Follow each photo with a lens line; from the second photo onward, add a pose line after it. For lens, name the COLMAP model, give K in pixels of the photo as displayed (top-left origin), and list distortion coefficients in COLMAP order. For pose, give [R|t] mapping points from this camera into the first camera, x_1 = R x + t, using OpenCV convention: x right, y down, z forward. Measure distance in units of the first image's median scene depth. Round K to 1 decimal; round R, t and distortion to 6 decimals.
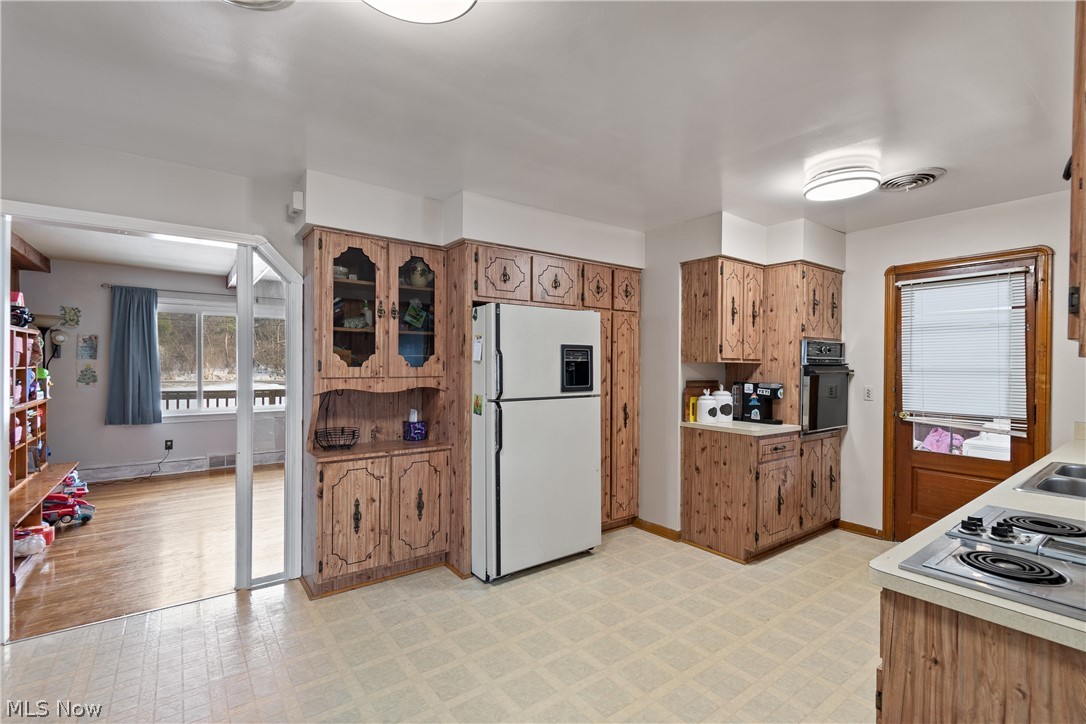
lens RADIAL K [[486.2, 0, 556.2], [0, 486.2, 365.7], [0, 0, 1]] dist [0.004337, -0.003153]
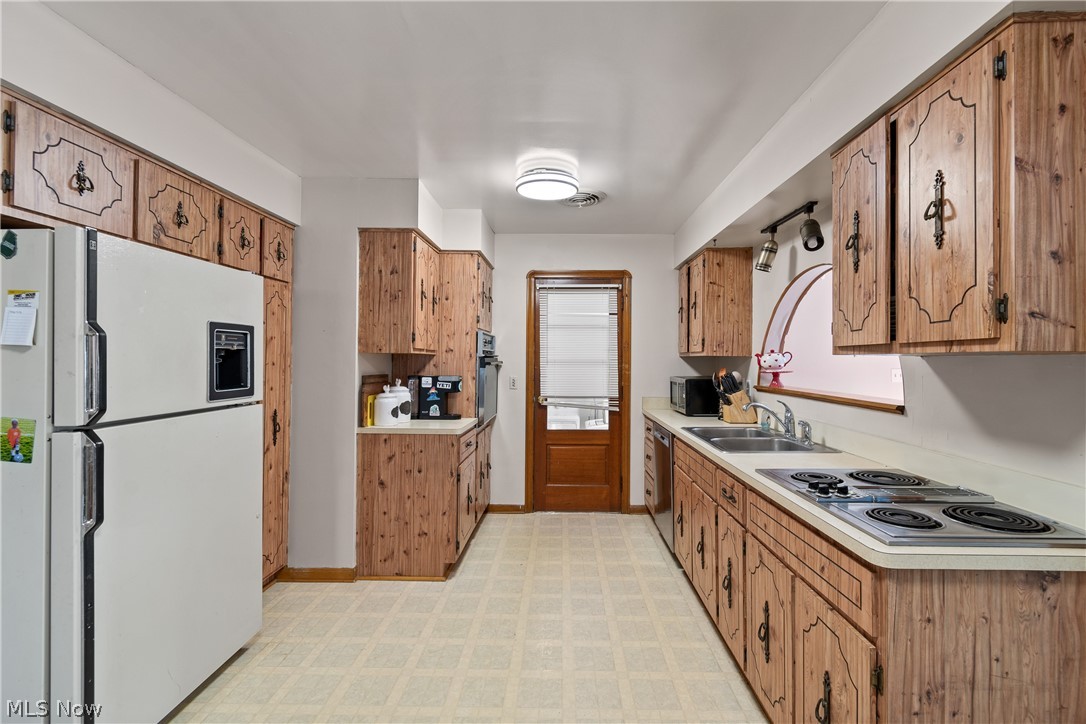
lens RADIAL K [[486.2, 0, 558.1], [0, 486.2, 350.2], [0, 0, 1]] dist [0.004337, -0.003153]
pose [[0.618816, 0.013385, 0.785422, -0.181721], [-0.002020, 0.999879, -0.015448, 0.000596], [-0.785533, 0.007973, 0.618768, 0.274375]]
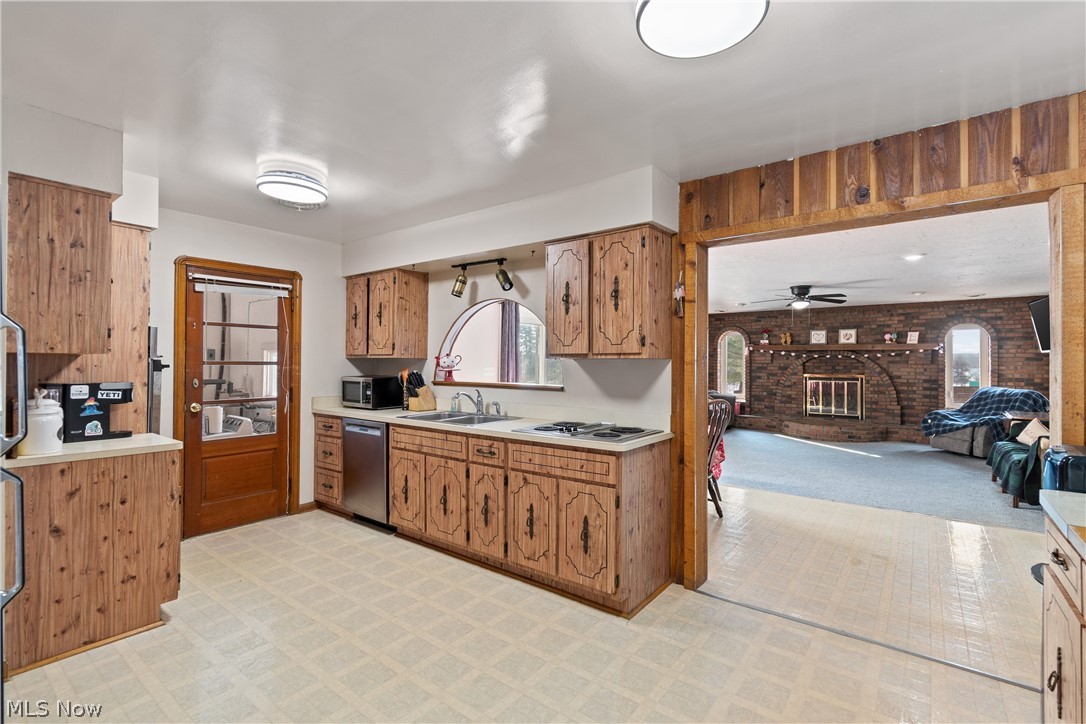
lens RADIAL K [[486.2, 0, 556.5], [0, 486.2, 355.7], [0, 0, 1]] dist [0.004337, -0.003153]
pose [[-0.266401, 0.006441, 0.963841, -0.481069], [-0.004246, 0.999960, -0.007856, -0.001540], [-0.963853, -0.006185, -0.266363, 0.598225]]
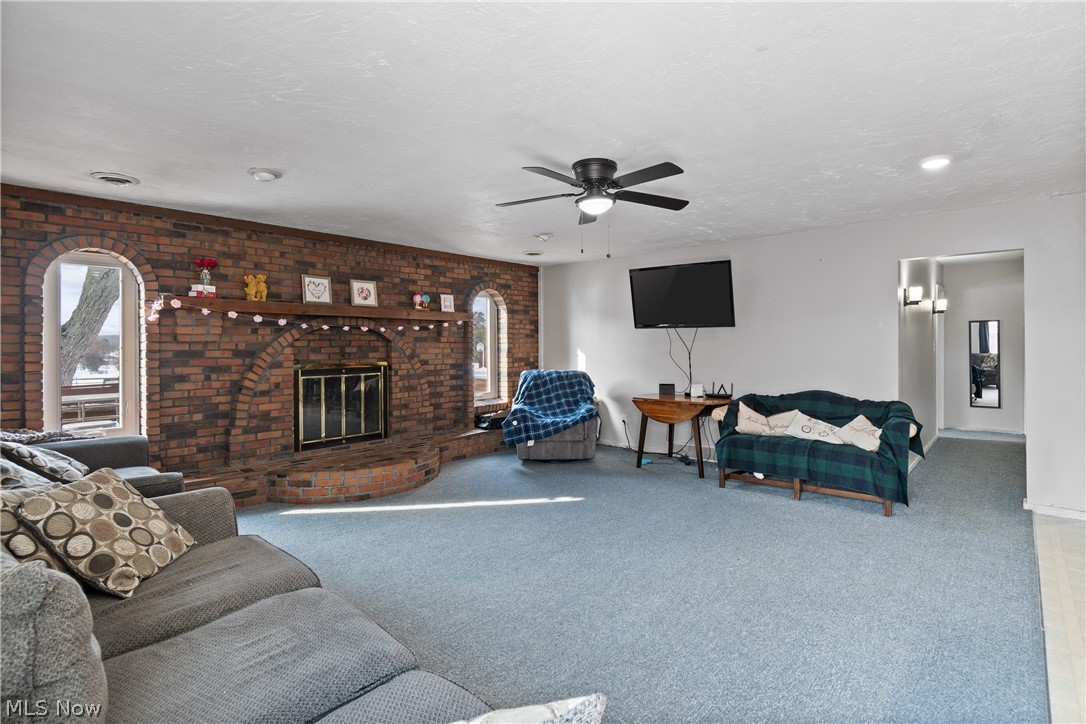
lens RADIAL K [[521.0, 0, 560.1], [0, 521.0, 346.4], [0, 0, 1]] dist [-0.001126, -0.000027]
pose [[-0.983104, 0.002046, -0.183035, 1.610950], [0.000986, 0.999982, 0.005883, 0.021375], [0.183044, 0.005603, -0.983089, -0.051844]]
